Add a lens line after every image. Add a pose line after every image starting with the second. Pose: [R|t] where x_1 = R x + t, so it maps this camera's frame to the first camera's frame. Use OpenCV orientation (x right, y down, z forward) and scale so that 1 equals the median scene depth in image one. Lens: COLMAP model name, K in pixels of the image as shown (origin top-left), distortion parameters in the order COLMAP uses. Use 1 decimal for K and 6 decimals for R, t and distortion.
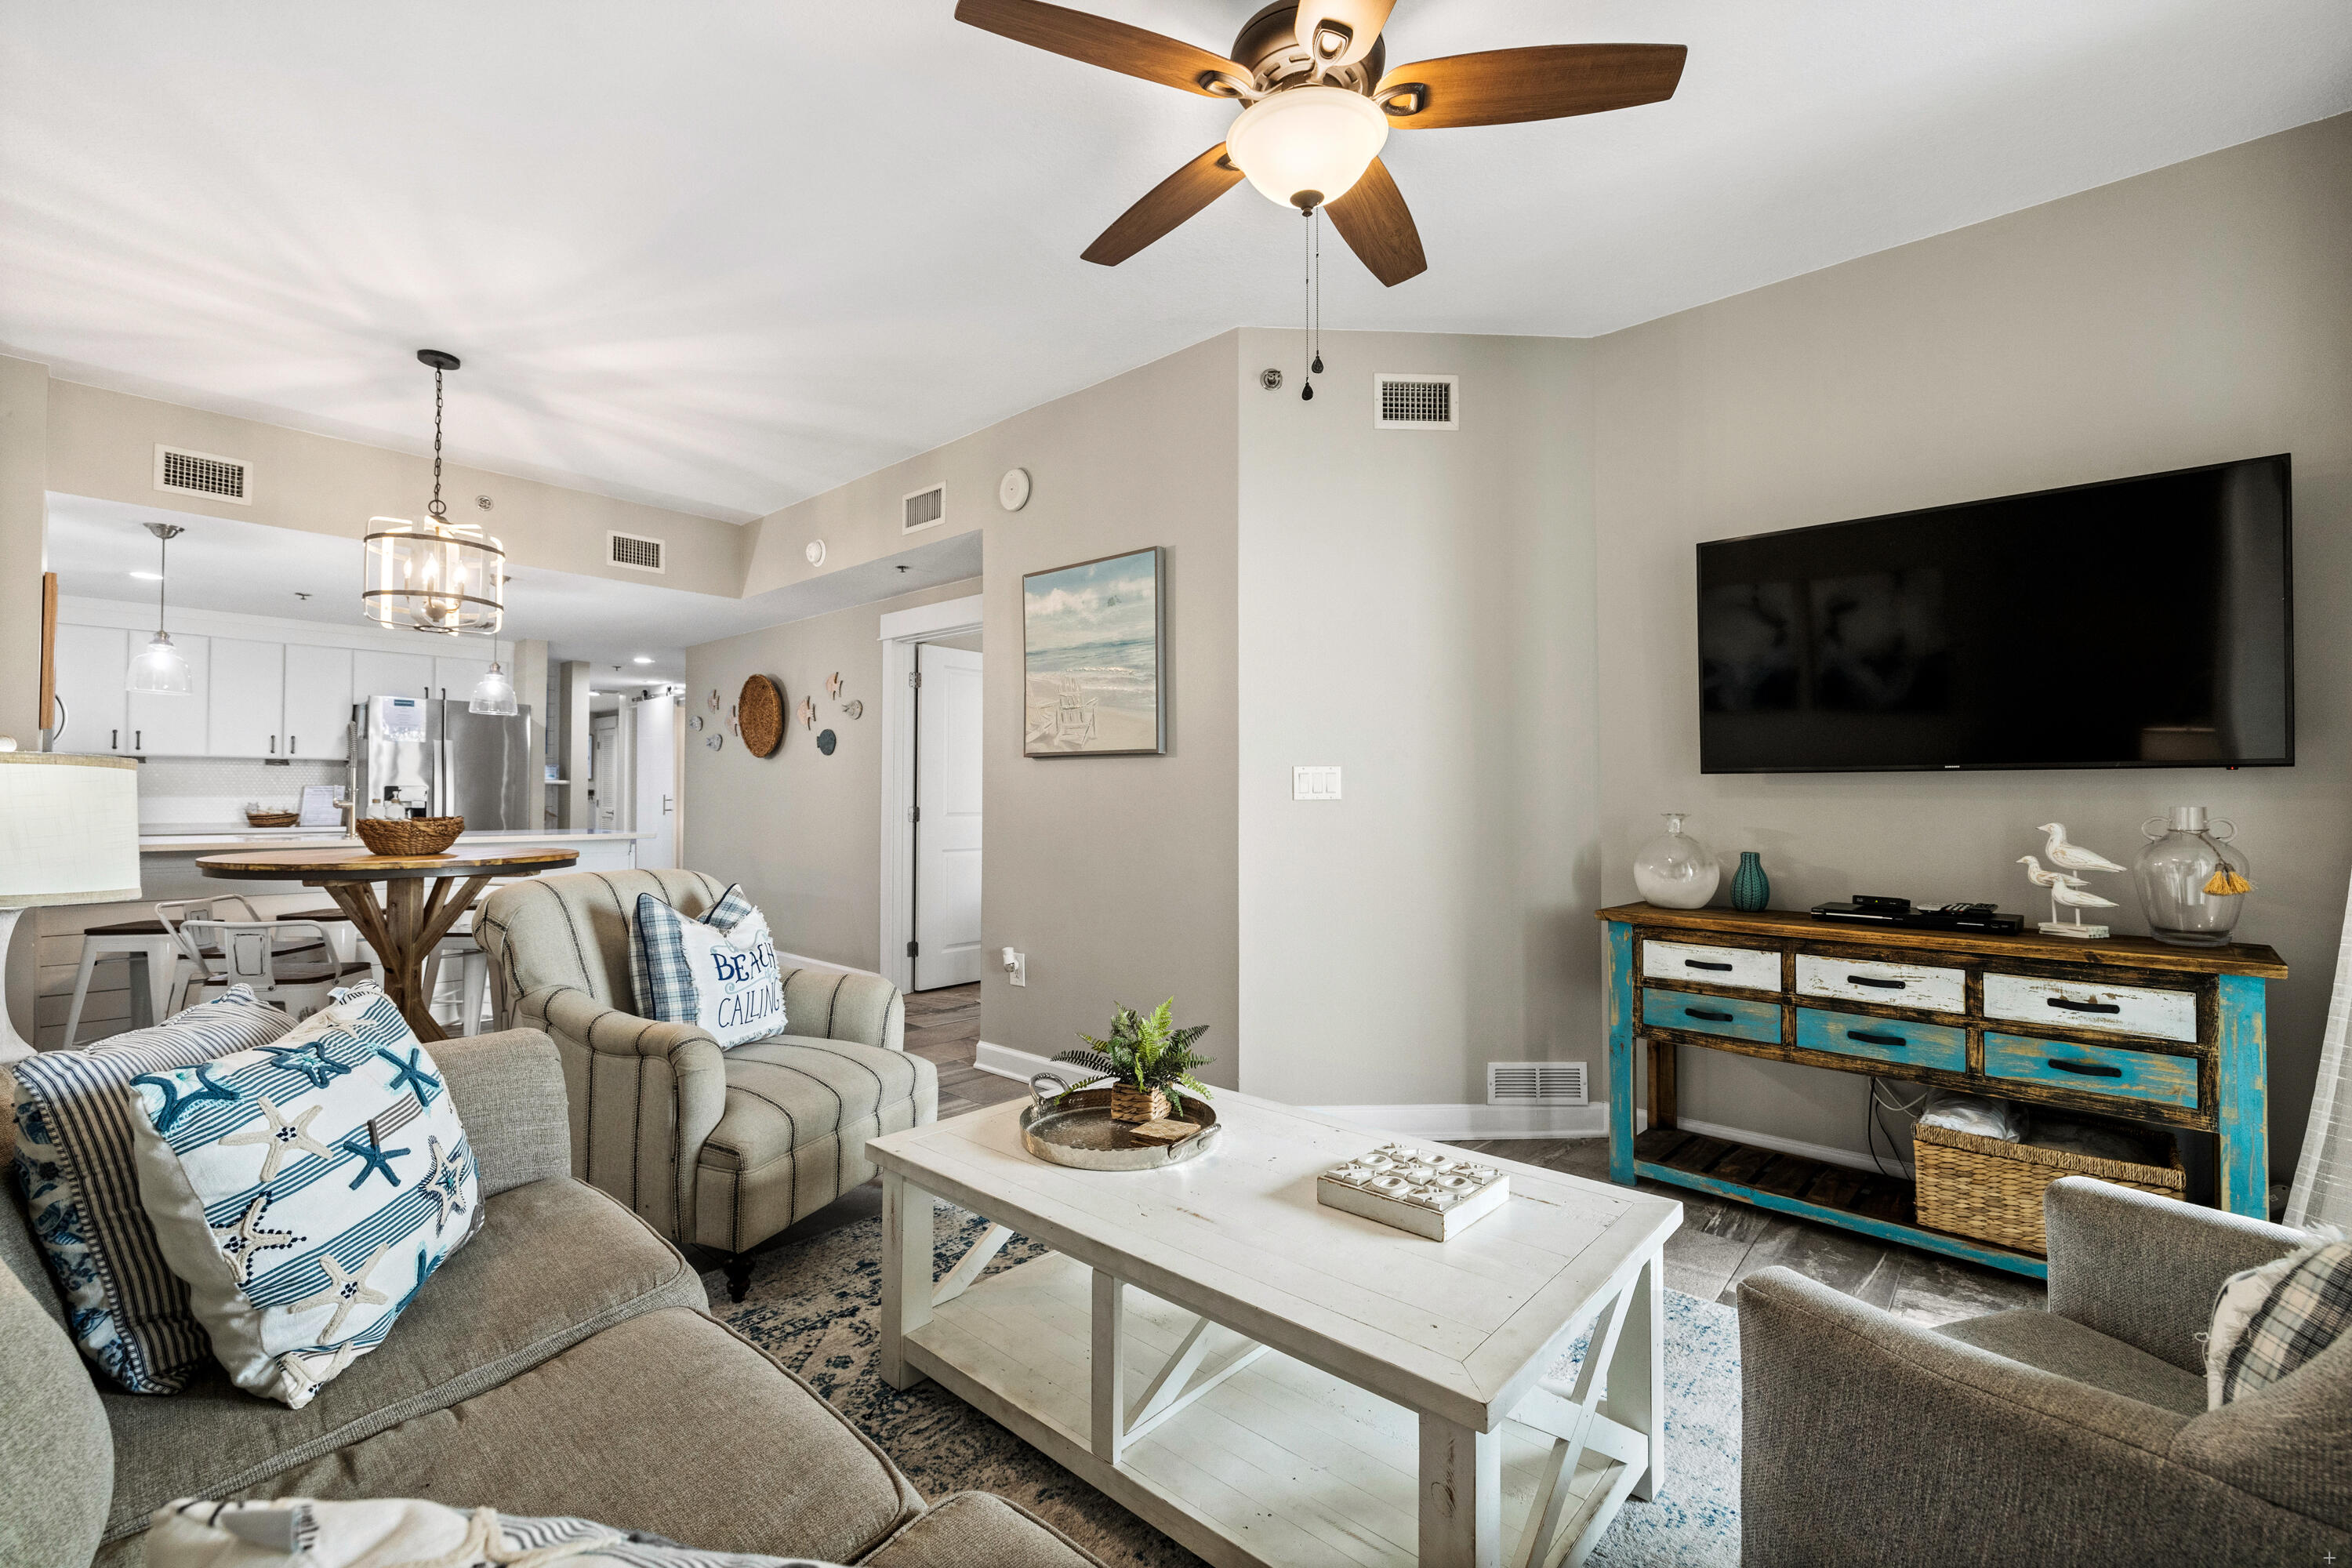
lens RADIAL K [[991.3, 0, 1172.3], [0, 991.3, 774.3], [0, 0, 1]] dist [-0.003760, 0.001433]
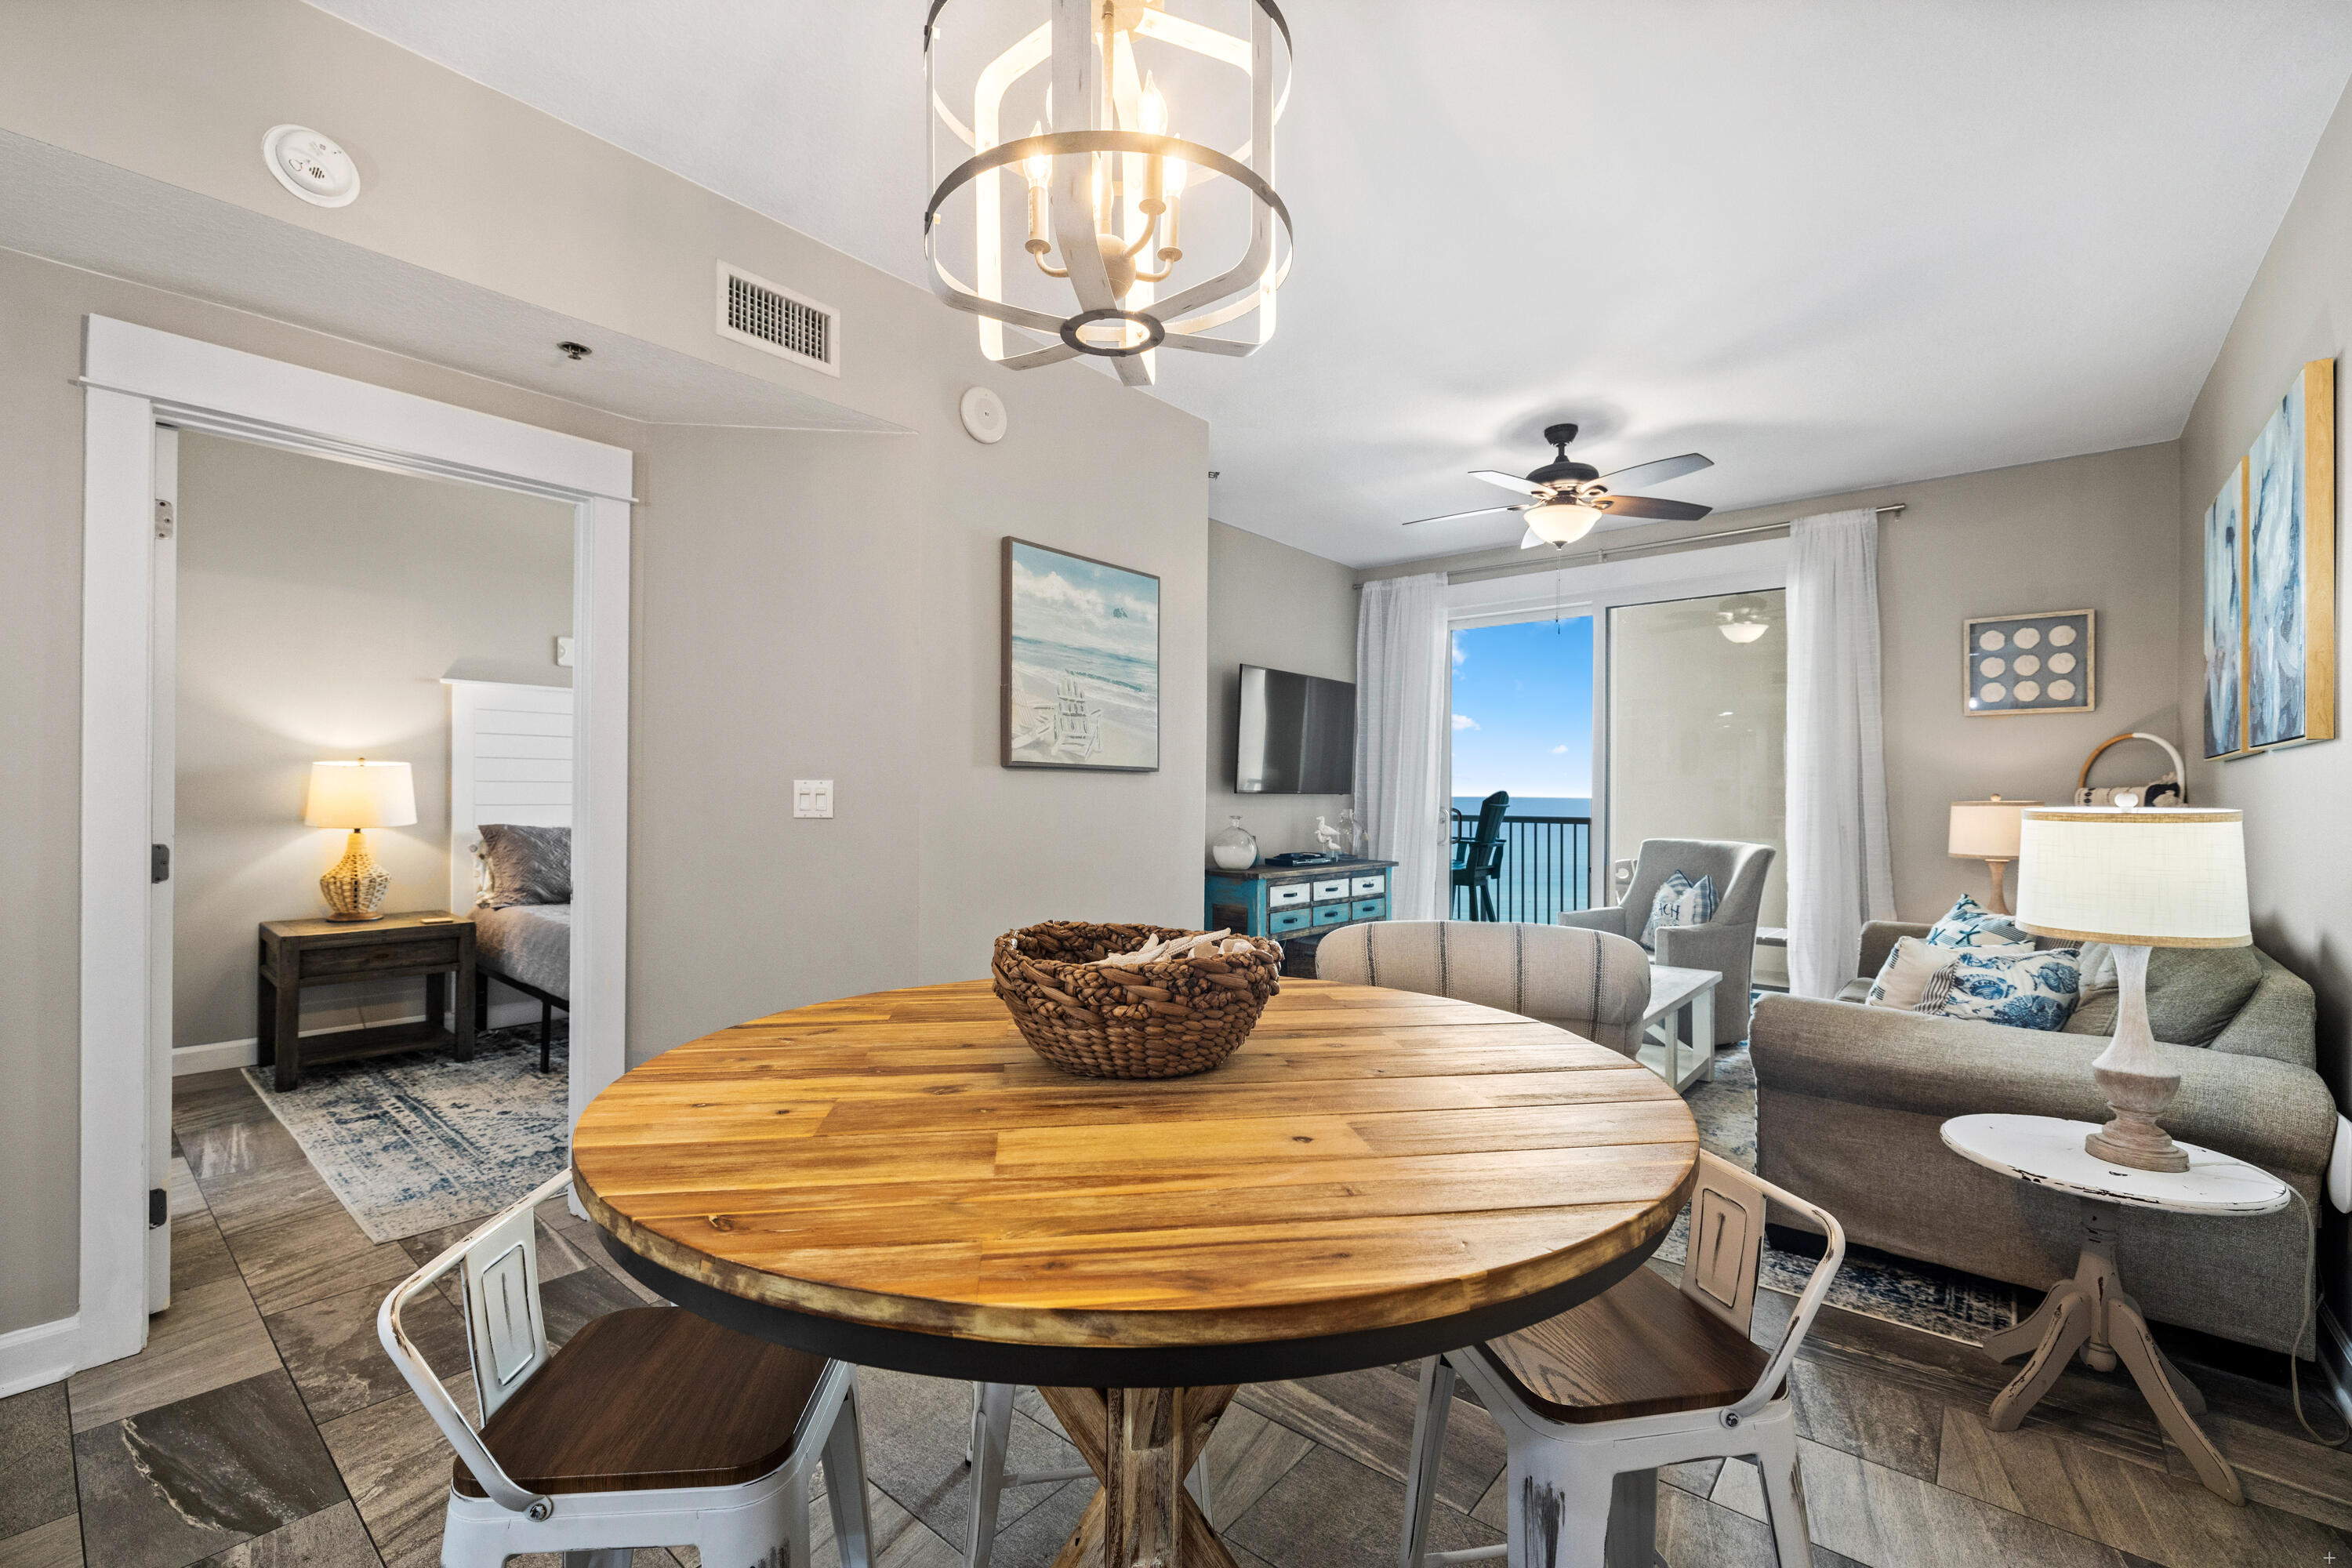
lens RADIAL K [[991.3, 0, 1181.6], [0, 991.3, 791.0], [0, 0, 1]] dist [-0.003760, 0.001433]
pose [[-0.027672, -0.001530, 0.999616, -1.310251], [-0.033107, 0.999452, 0.000614, -0.002640], [-0.999069, -0.033078, -0.027707, 1.211683]]
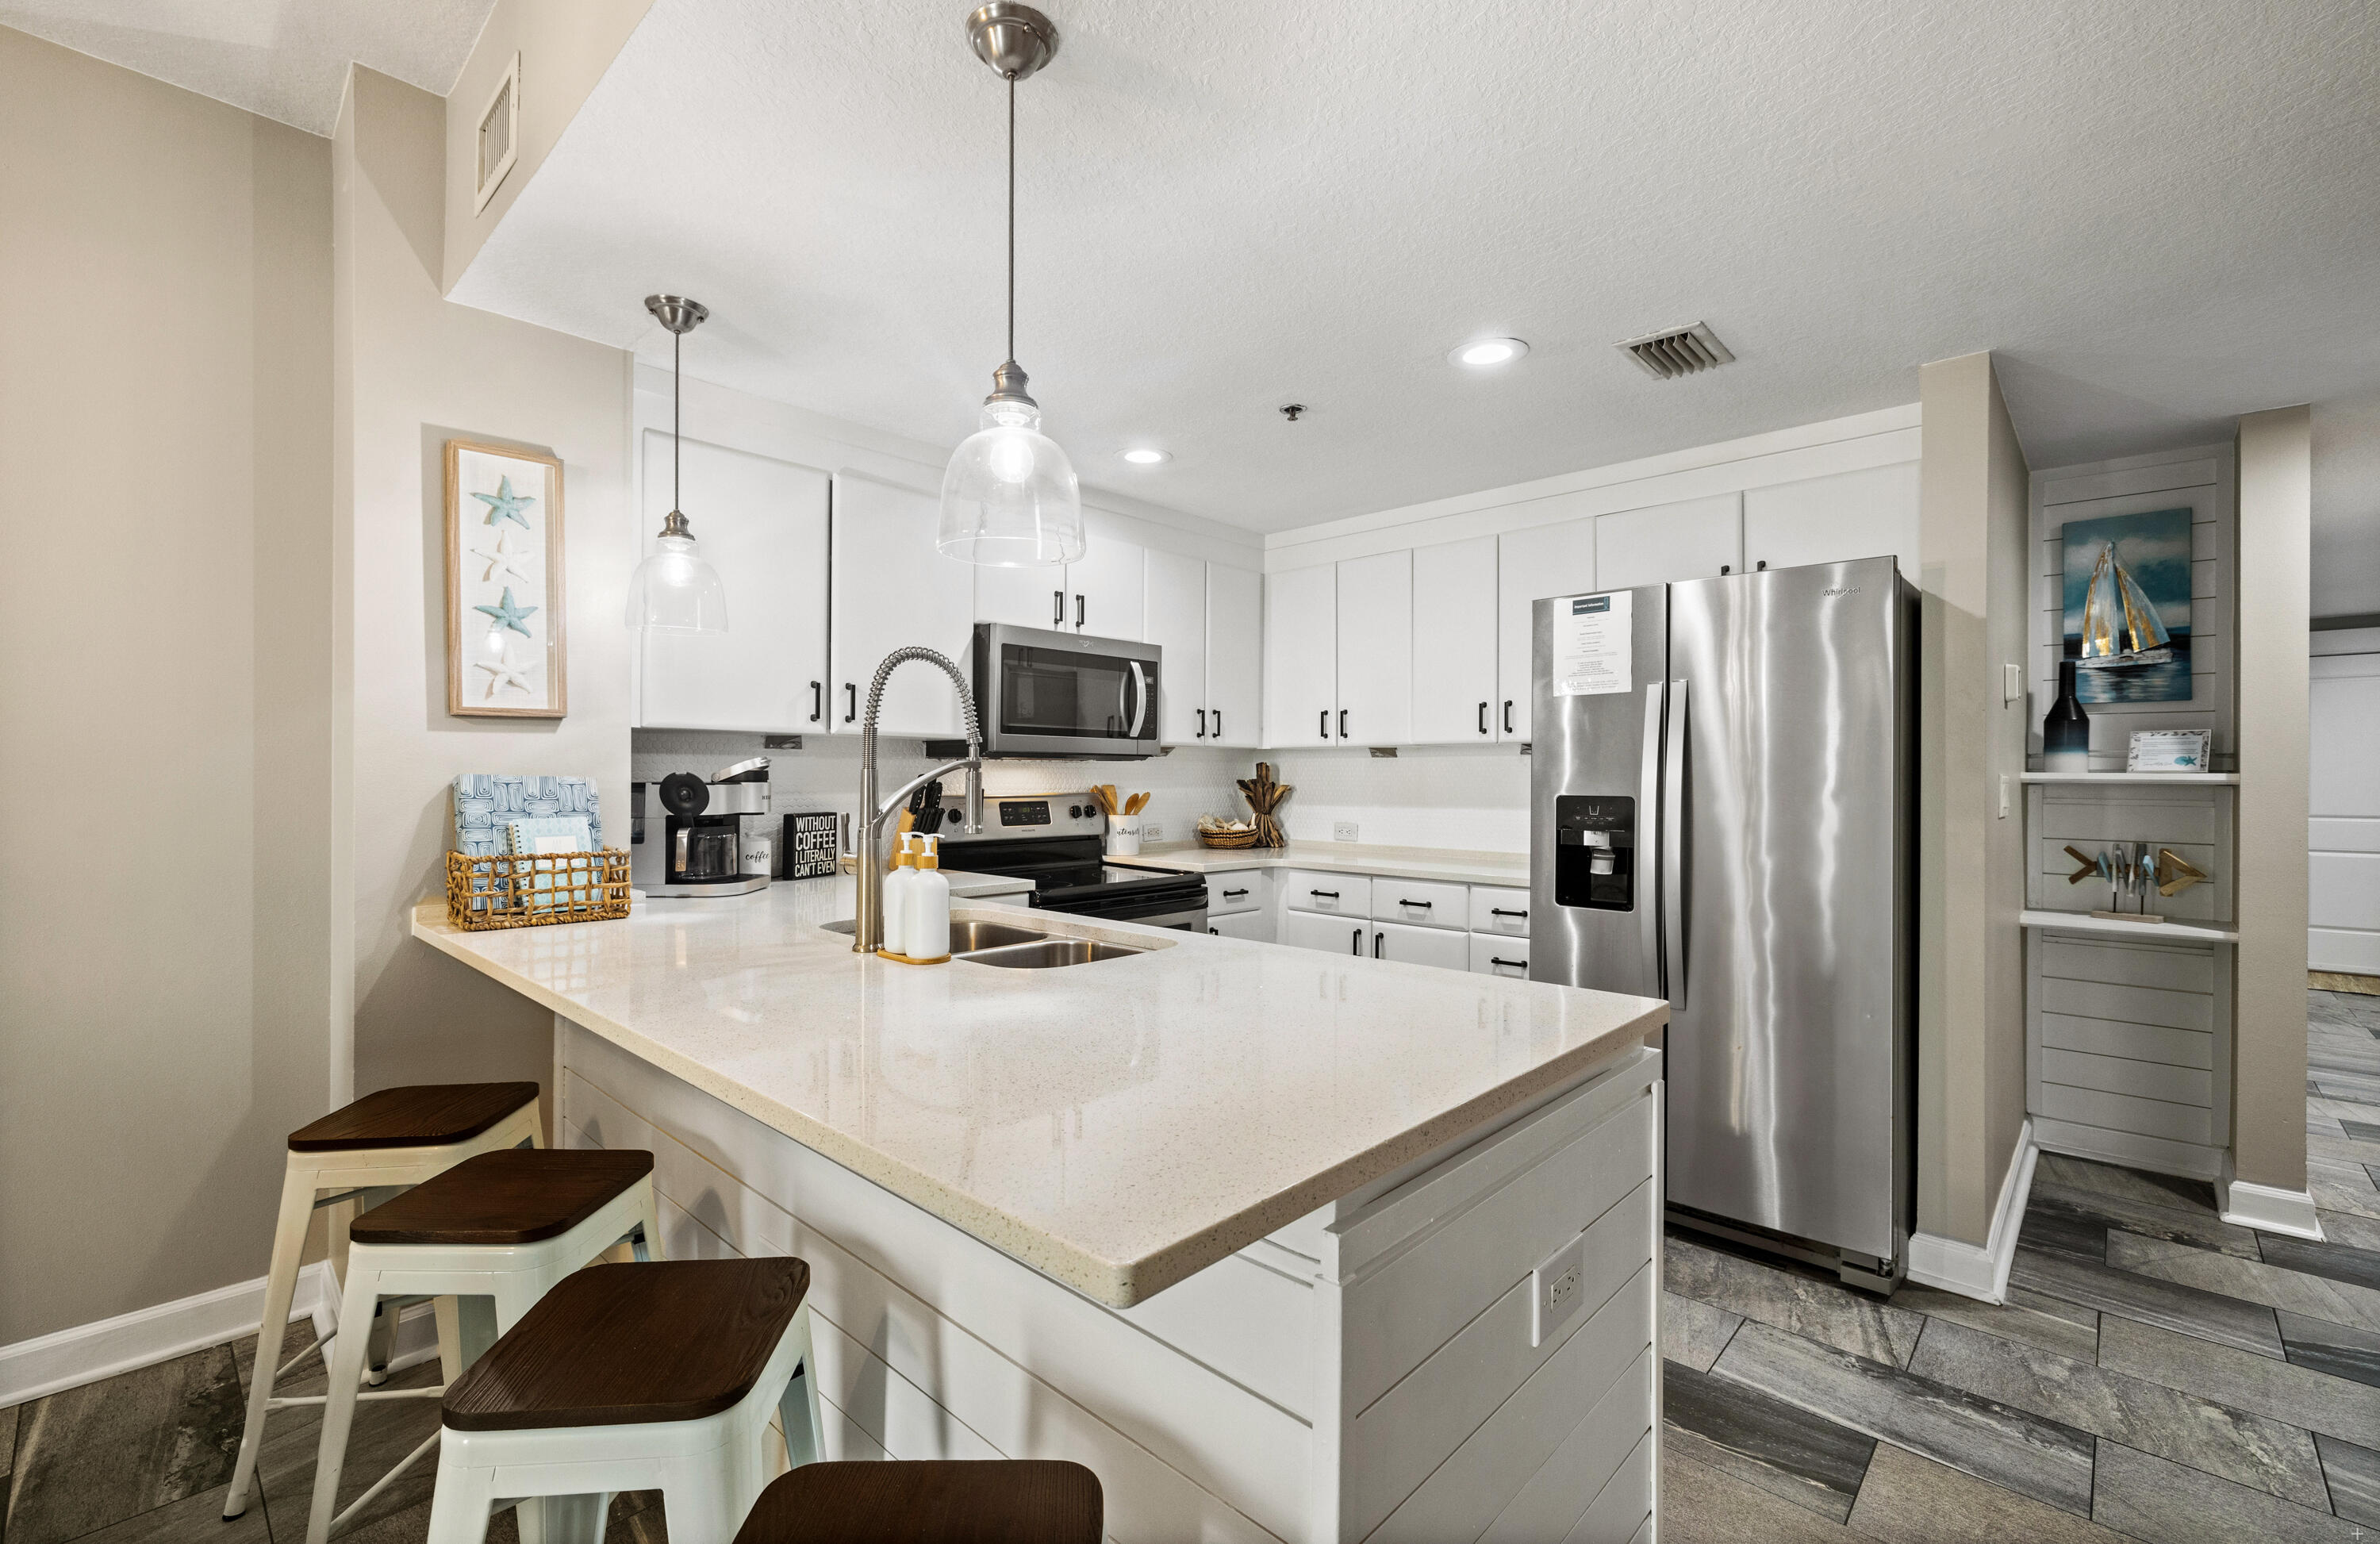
lens RADIAL K [[1001.6, 0, 1196.8], [0, 1001.6, 774.4], [0, 0, 1]] dist [-0.002506, 0.000073]
pose [[-0.028976, -0.002238, -0.999578, -0.744582], [0.022146, 0.999751, -0.002880, -0.000927], [0.999335, -0.022220, -0.028919, 1.875945]]
